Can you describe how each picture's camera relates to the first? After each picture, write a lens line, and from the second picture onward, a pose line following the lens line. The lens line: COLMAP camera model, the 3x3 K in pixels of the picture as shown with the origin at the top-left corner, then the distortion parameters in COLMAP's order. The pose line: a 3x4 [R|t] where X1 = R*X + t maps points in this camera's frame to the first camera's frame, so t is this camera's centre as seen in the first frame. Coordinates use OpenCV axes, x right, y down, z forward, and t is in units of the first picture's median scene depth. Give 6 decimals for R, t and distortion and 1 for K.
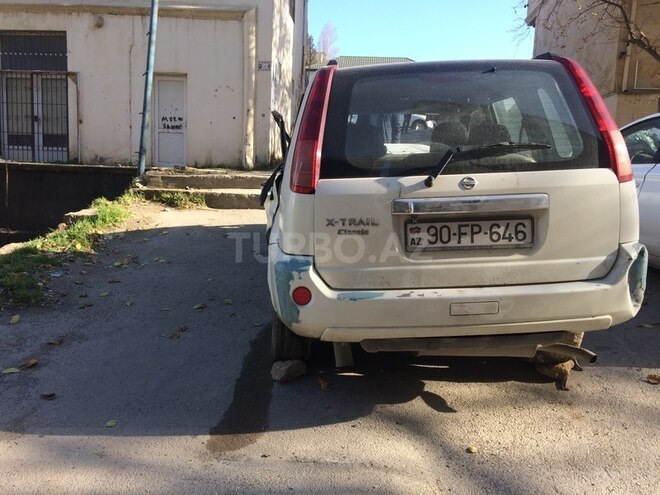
lens RADIAL K [[566.4, 0, 330.0], [0, 566.4, 247.5], [0, 0, 1]] dist [0.106934, -0.164855]
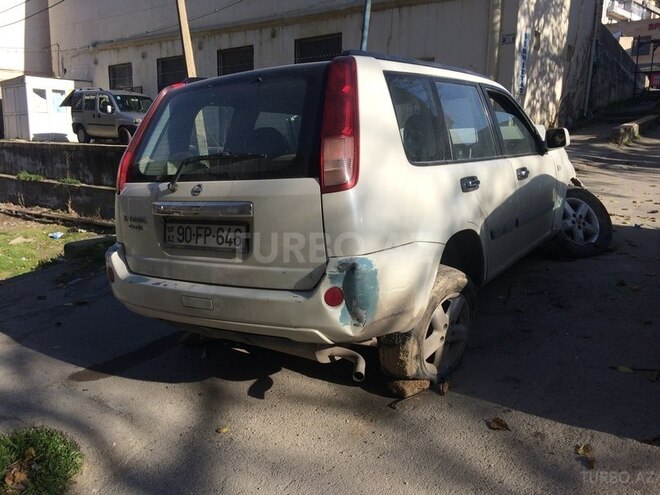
lens RADIAL K [[566.4, 0, 330.0], [0, 566.4, 247.5], [0, 0, 1]] dist [0.106934, -0.164855]
pose [[0.809456, 0.083921, -0.581152, 1.084926], [-0.057591, 0.996309, 0.063656, -0.085142], [0.584349, -0.018057, 0.811301, 0.244586]]
